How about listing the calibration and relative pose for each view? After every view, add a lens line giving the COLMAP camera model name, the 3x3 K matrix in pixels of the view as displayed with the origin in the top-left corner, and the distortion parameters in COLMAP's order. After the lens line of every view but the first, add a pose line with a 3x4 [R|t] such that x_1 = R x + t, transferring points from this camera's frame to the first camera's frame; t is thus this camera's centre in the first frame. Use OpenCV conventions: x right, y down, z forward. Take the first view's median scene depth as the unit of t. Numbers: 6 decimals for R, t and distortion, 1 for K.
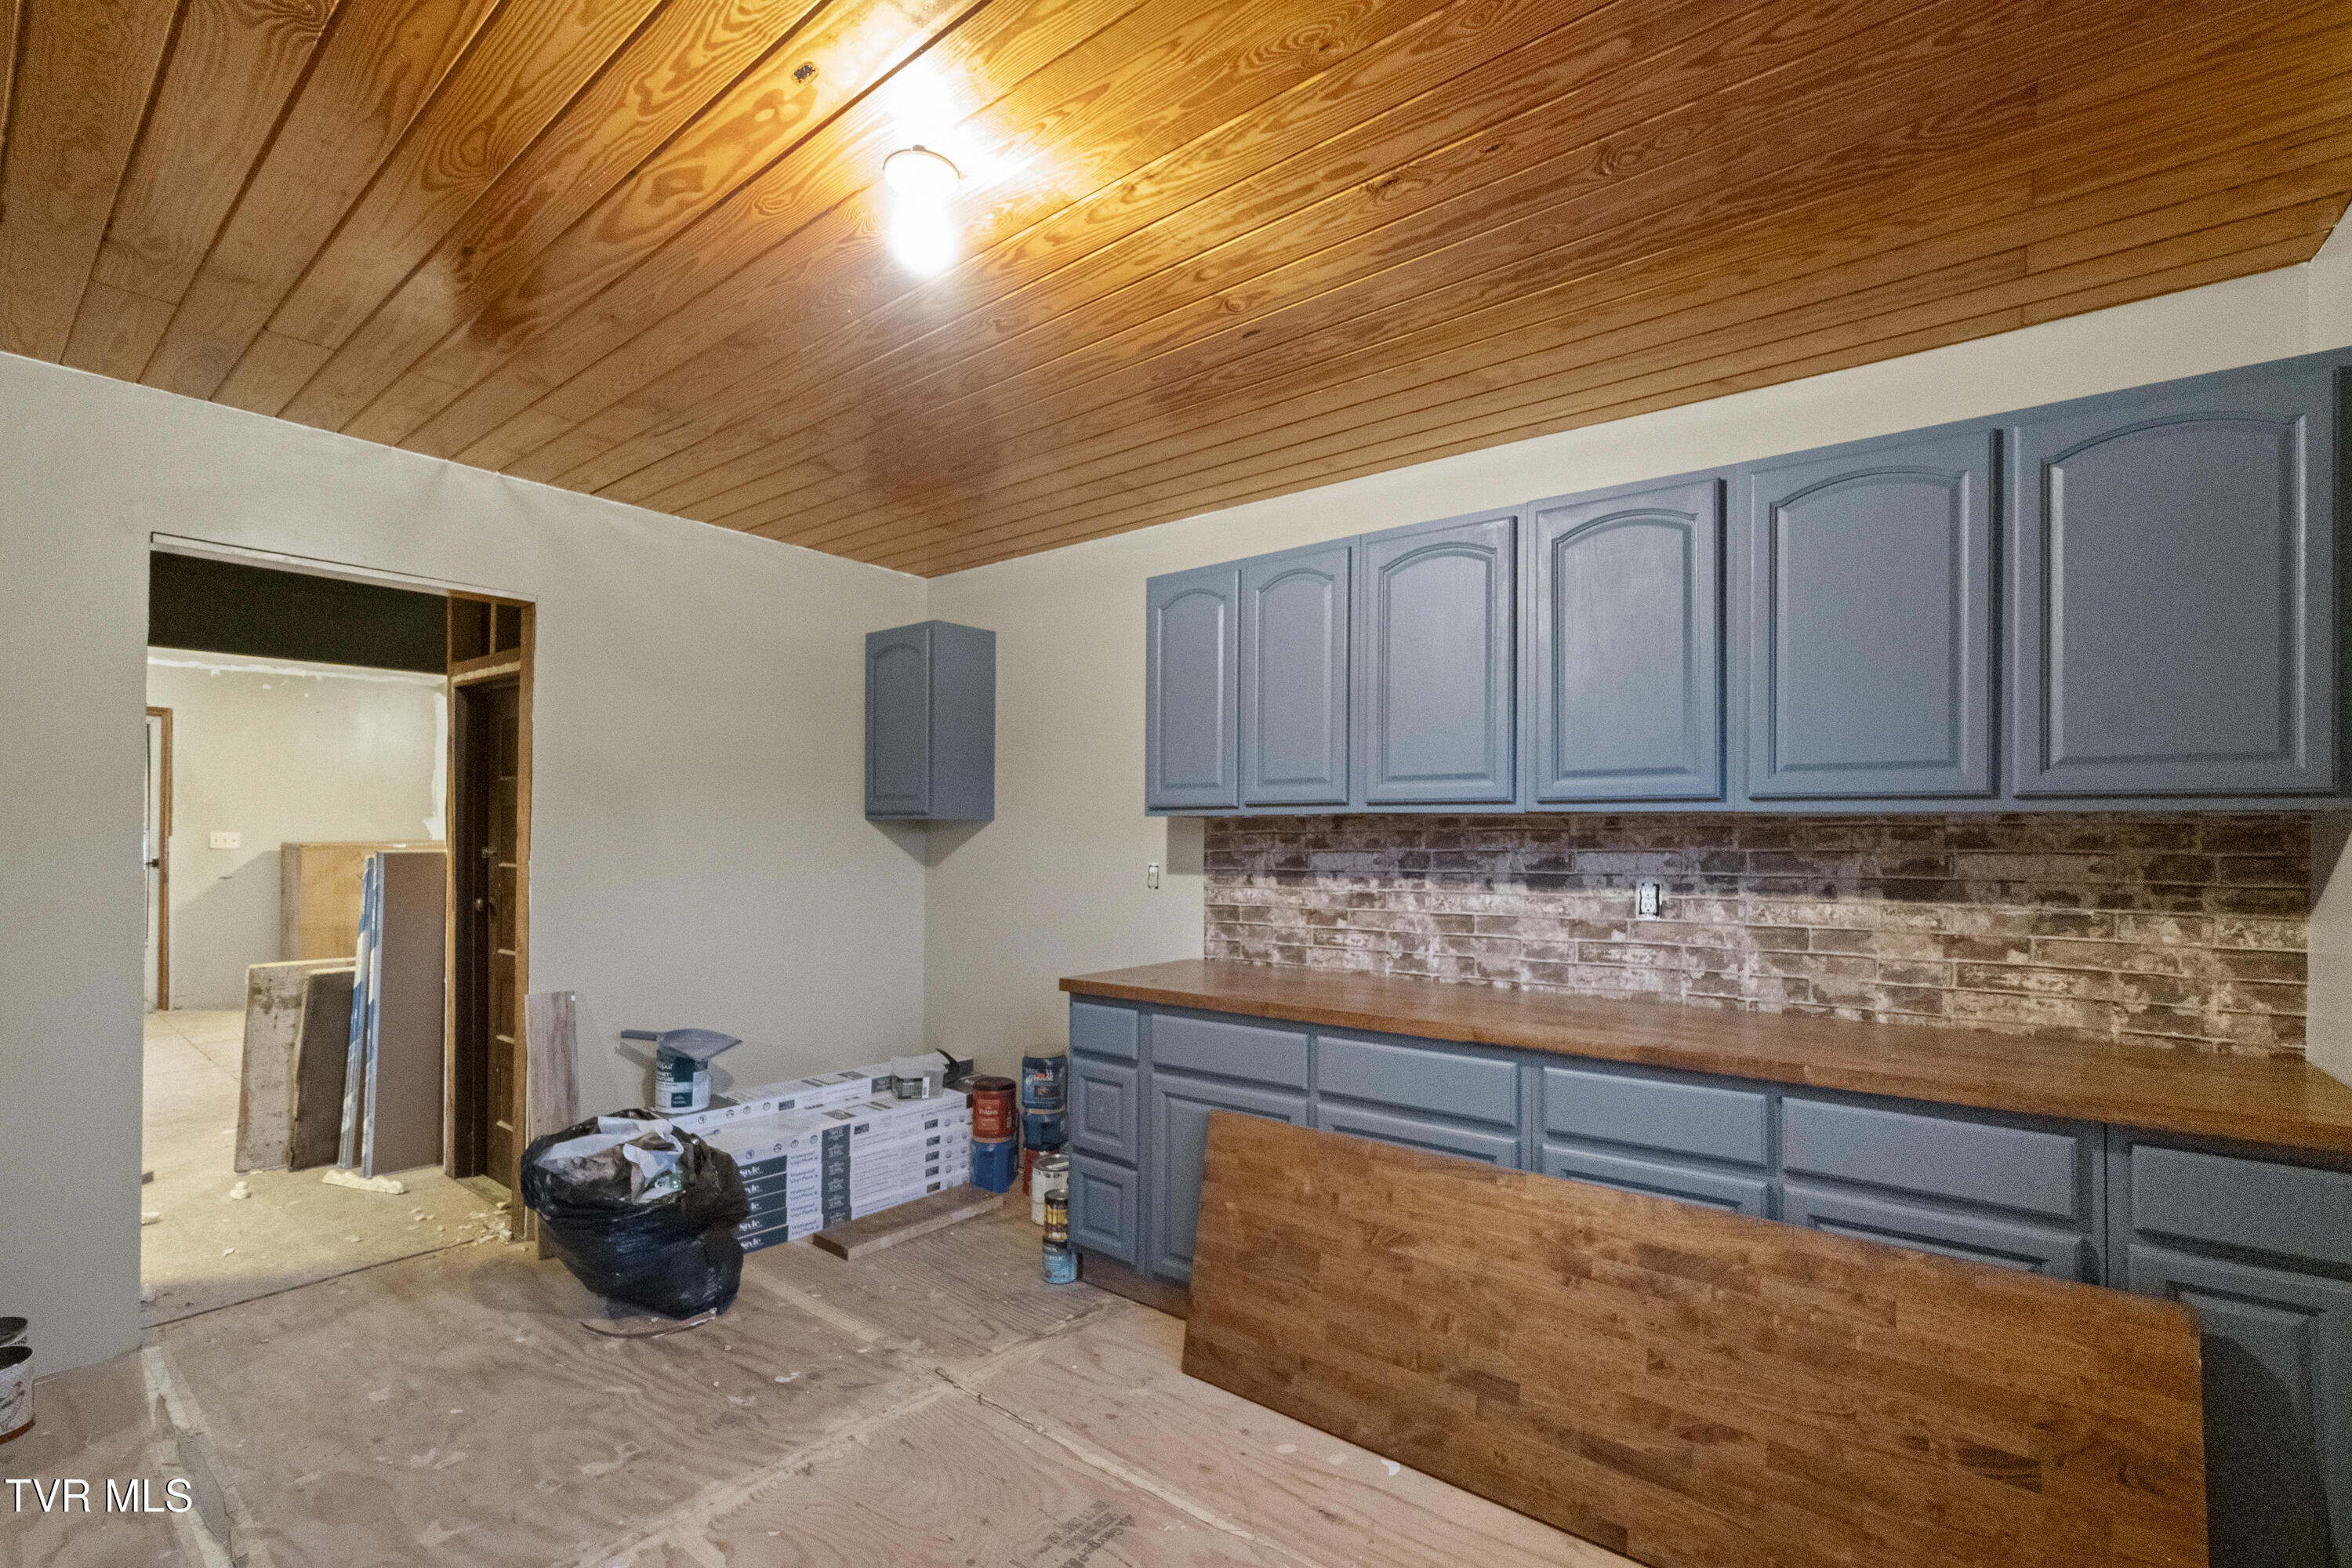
lens RADIAL K [[1025.7, 0, 1179.8], [0, 1025.7, 827.6], [0, 0, 1]] dist [-0.006437, 0.003032]
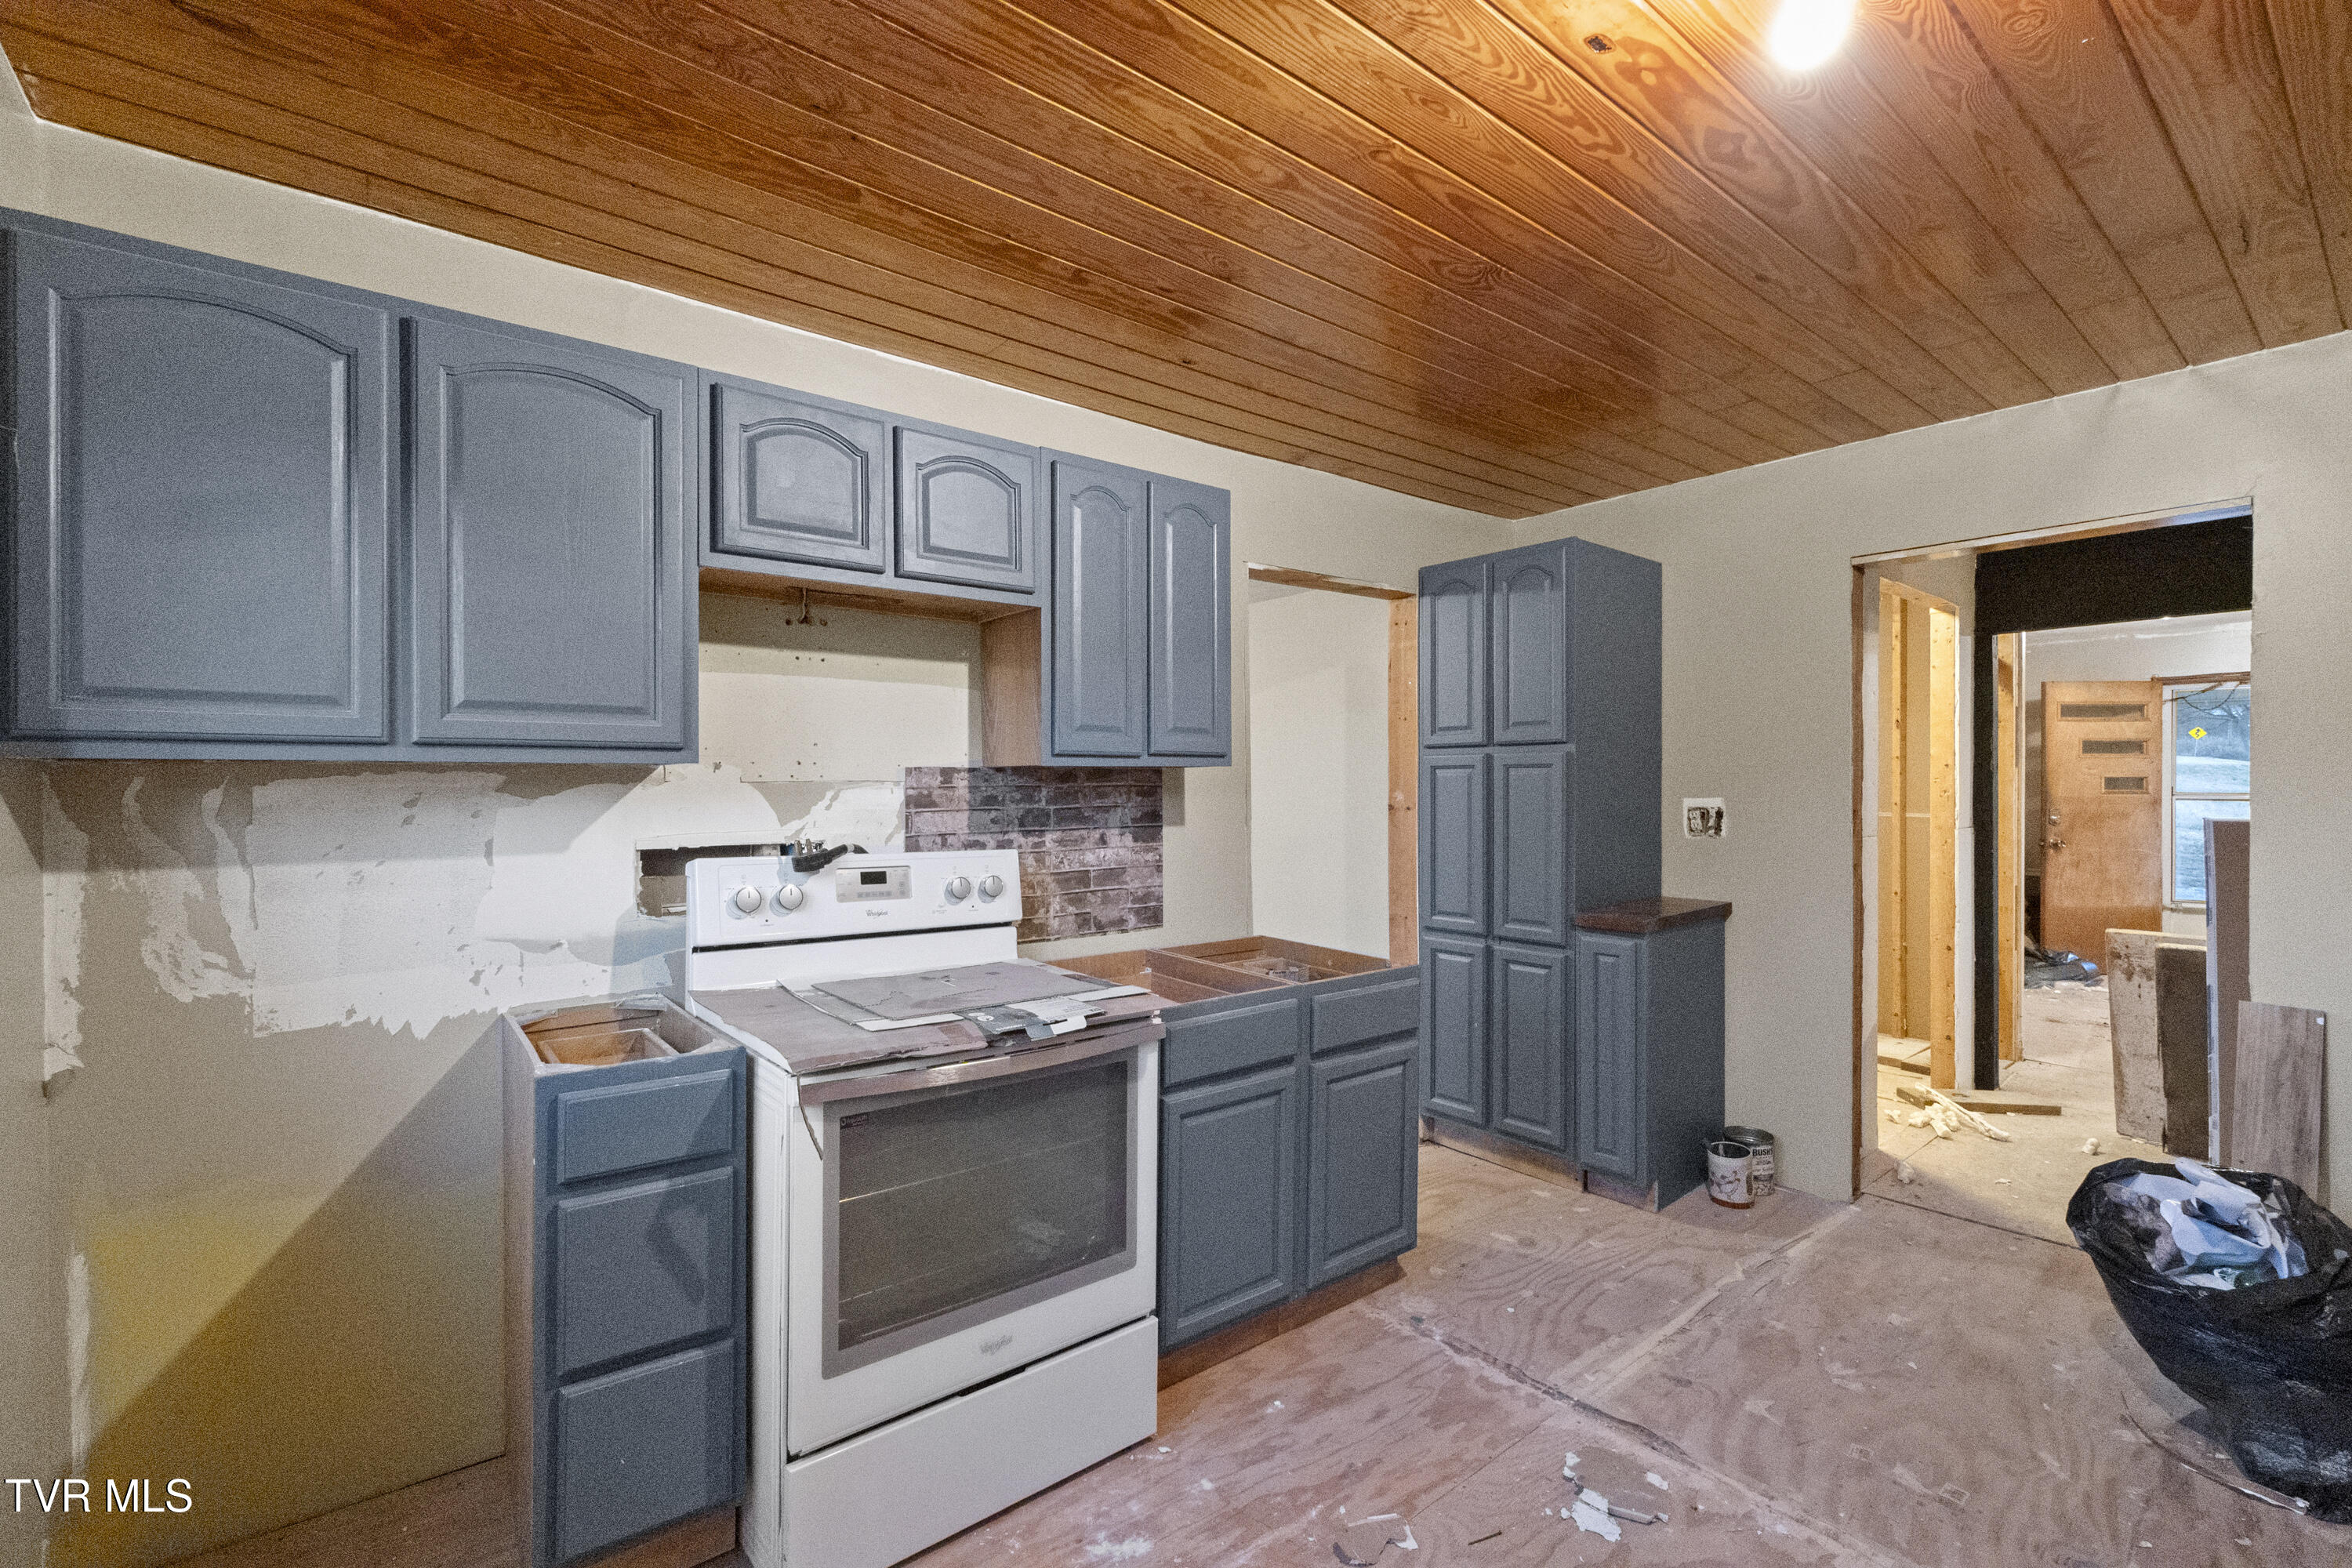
lens RADIAL K [[1025.7, 0, 1176.6], [0, 1025.7, 791.3], [0, 0, 1]] dist [-0.006437, 0.003032]
pose [[-0.216842, -0.005628, -0.976190, 0.372456], [0.001579, 0.999980, -0.006116, 0.004454], [0.976205, -0.002867, -0.216829, 0.425074]]
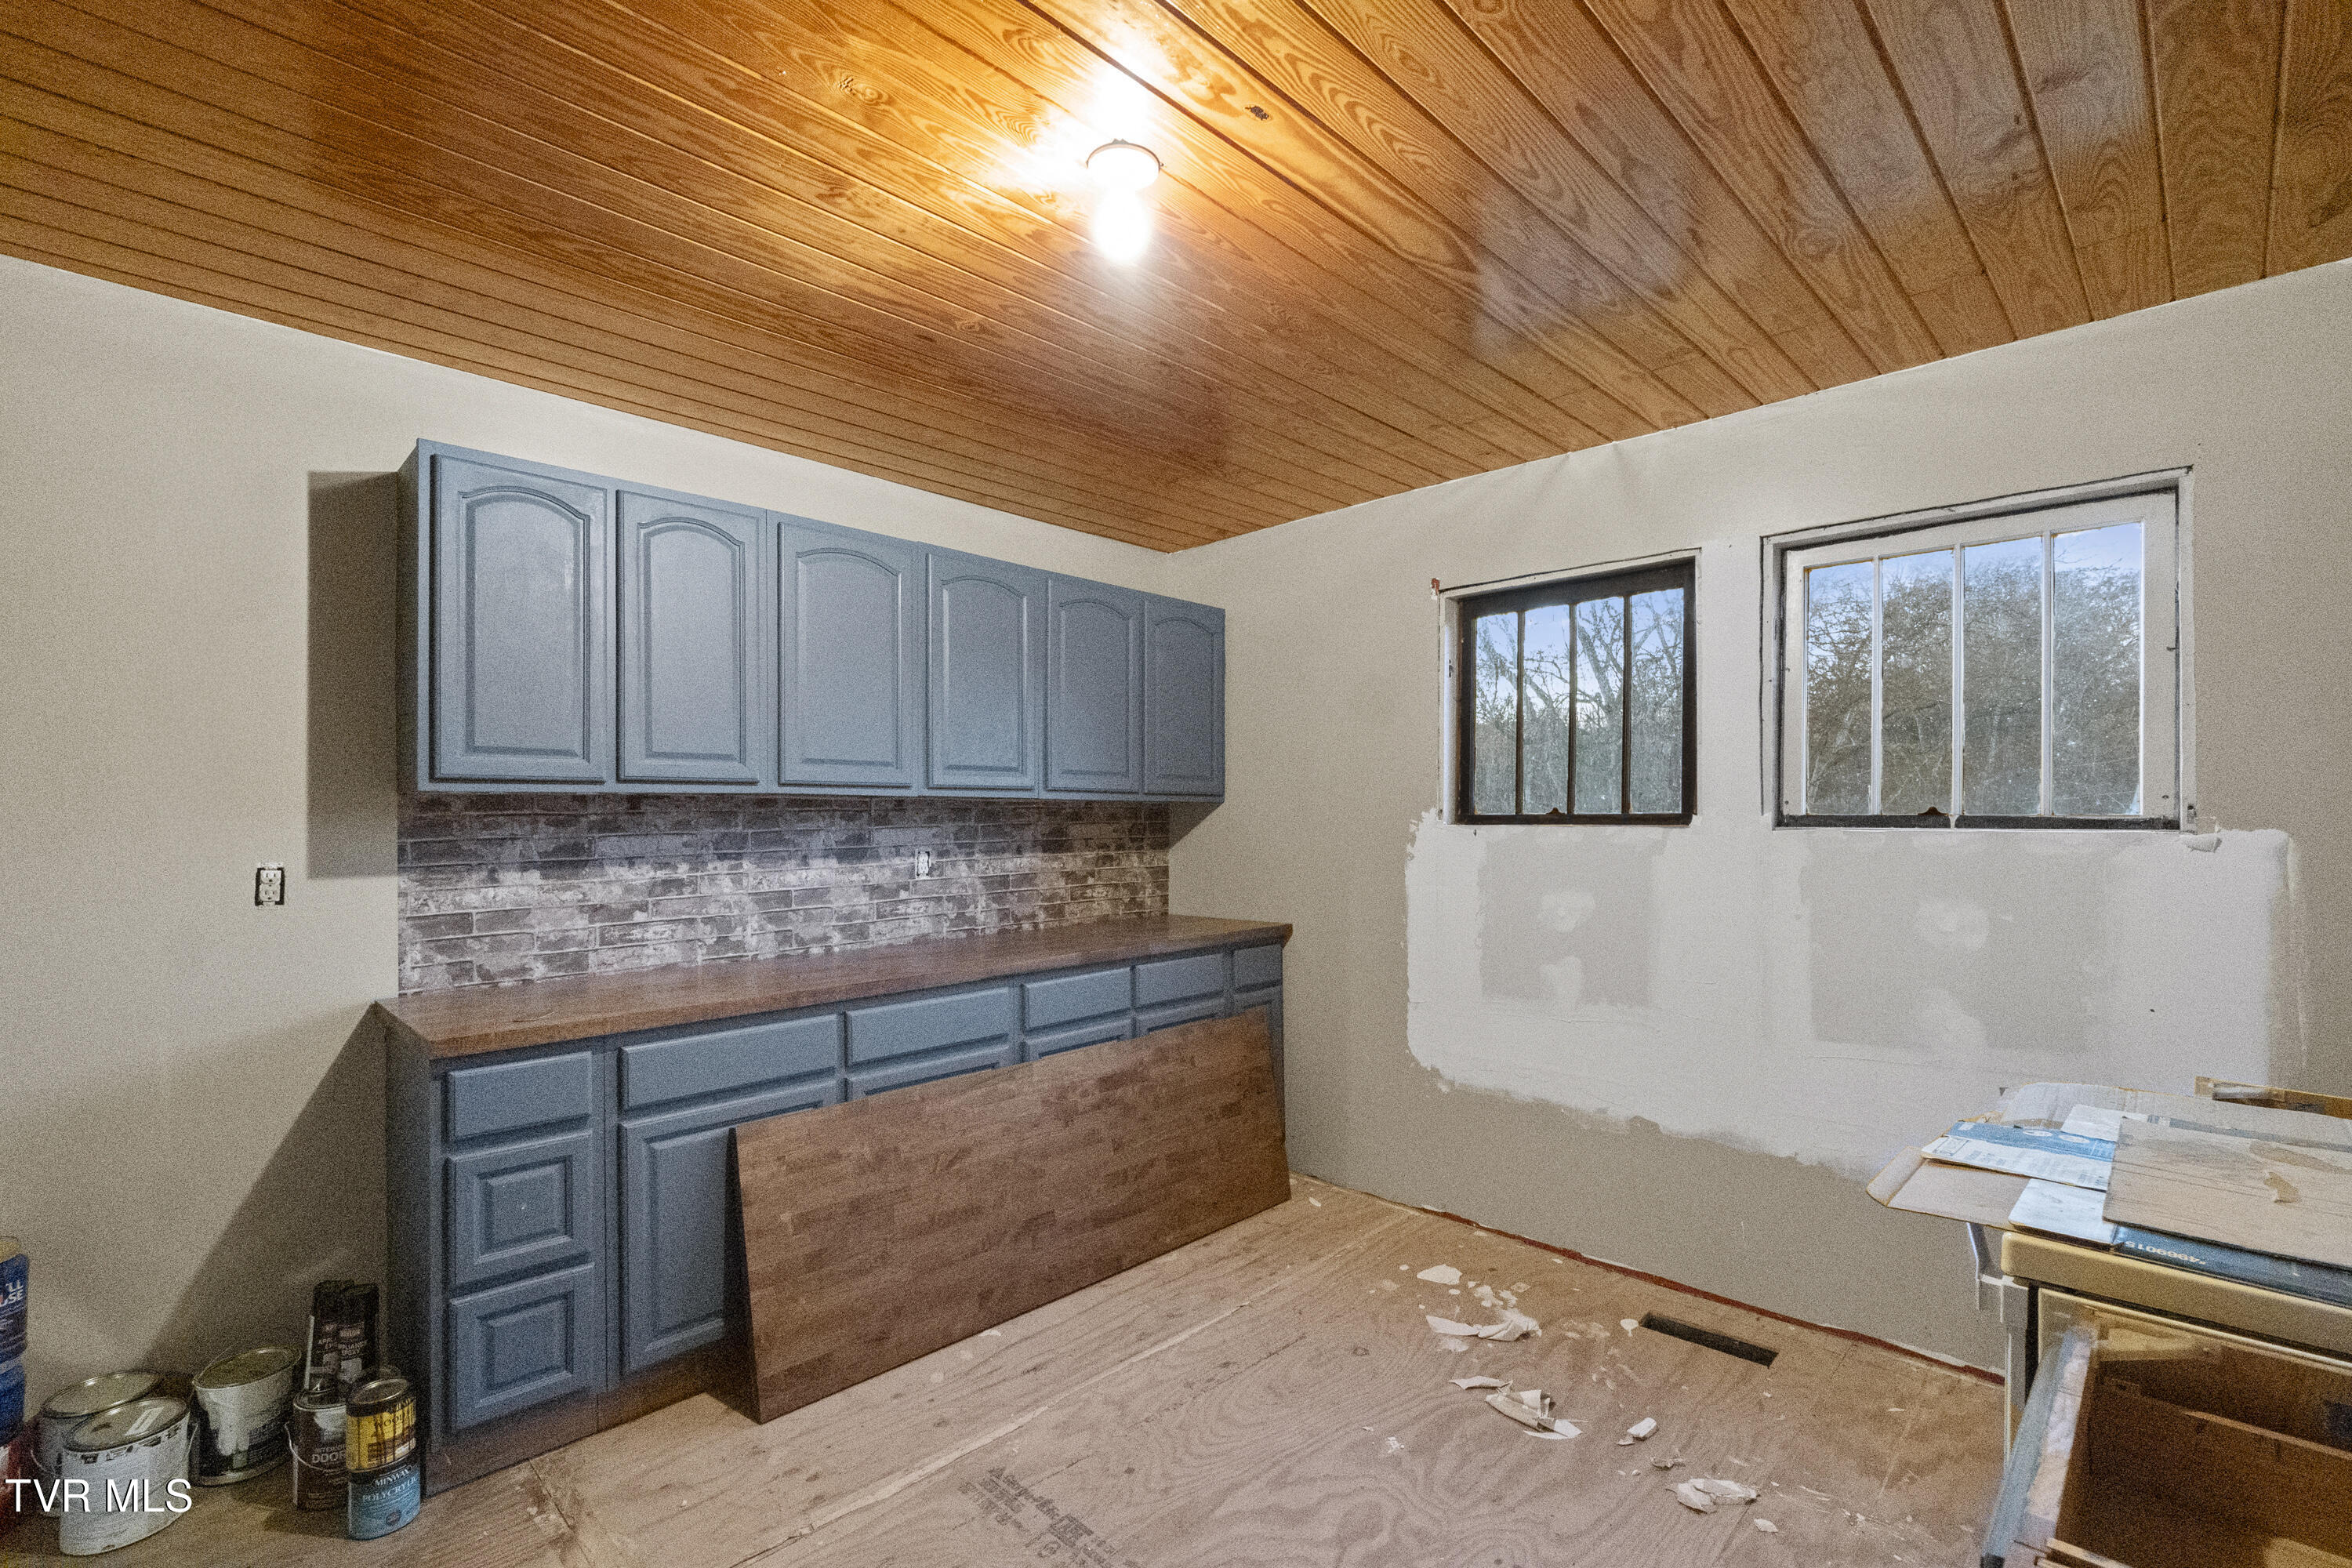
lens RADIAL K [[1025.7, 0, 1161.8], [0, 1025.7, 815.9], [0, 0, 1]] dist [-0.006437, 0.003032]
pose [[0.125570, -0.007730, 0.992055, -0.763142], [-0.003935, 0.999958, 0.008290, -0.002764], [-0.992077, -0.004944, 0.125534, 0.506294]]
